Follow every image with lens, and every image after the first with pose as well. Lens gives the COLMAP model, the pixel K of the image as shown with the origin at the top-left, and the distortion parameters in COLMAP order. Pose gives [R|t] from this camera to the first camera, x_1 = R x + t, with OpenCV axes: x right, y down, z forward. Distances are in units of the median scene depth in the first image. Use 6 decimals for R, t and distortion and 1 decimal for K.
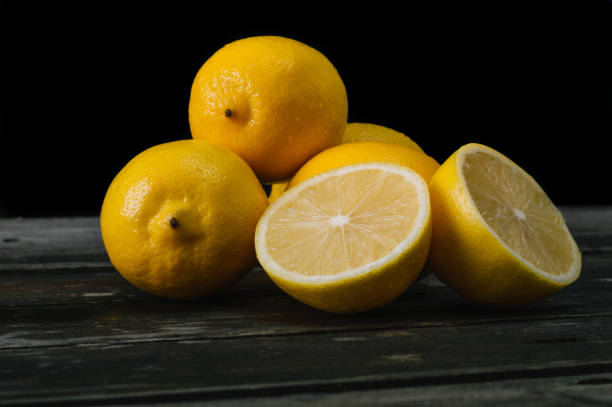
lens RADIAL K [[1550.2, 0, 306.0], [0, 1550.2, 203.5], [0, 0, 1]] dist [-0.107219, -0.577216]
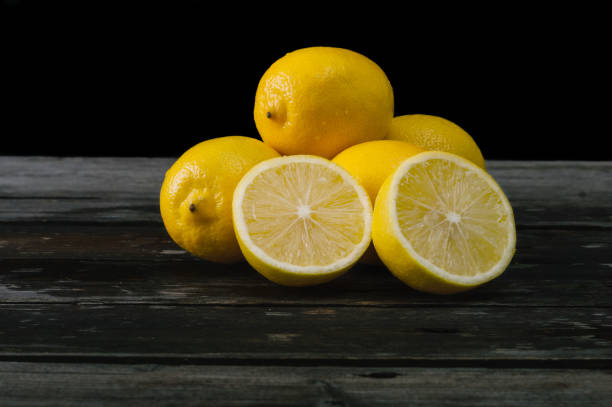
lens RADIAL K [[1550.2, 0, 306.0], [0, 1550.2, 203.5], [0, 0, 1]] dist [-0.107219, -0.577216]
pose [[0.931790, 0.061918, -0.357678, 0.461791], [-0.028235, 0.994722, 0.098643, -0.120562], [0.361899, -0.081816, 0.928620, -0.164993]]
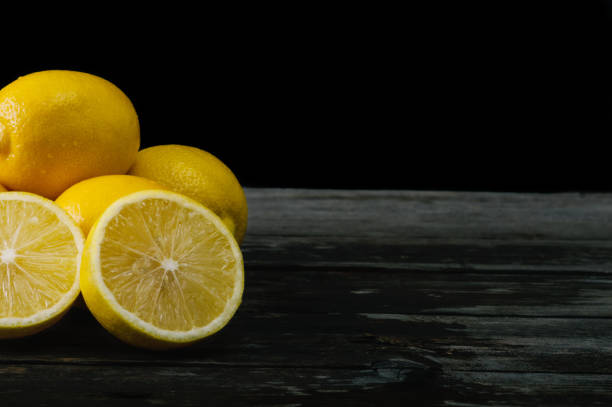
lens RADIAL K [[1550.2, 0, 306.0], [0, 1550.2, 203.5], [0, 0, 1]] dist [-0.107219, -0.577216]
pose [[0.935694, 0.069151, -0.345969, 0.599502], [-0.038699, 0.994803, 0.094174, -0.141963], [0.350683, -0.074729, 0.933508, 0.029008]]
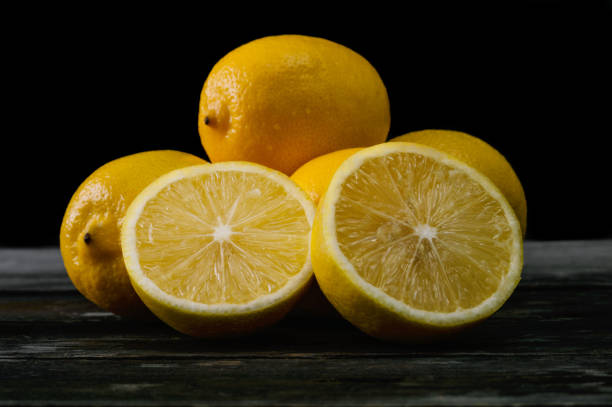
lens RADIAL K [[1550.2, 0, 306.0], [0, 1550.2, 203.5], [0, 0, 1]] dist [-0.107219, -0.577216]
pose [[0.859489, -0.010258, -0.511052, 0.510592], [-0.004296, 0.999618, -0.027290, 0.016335], [0.511137, 0.025650, 0.859116, 0.252296]]
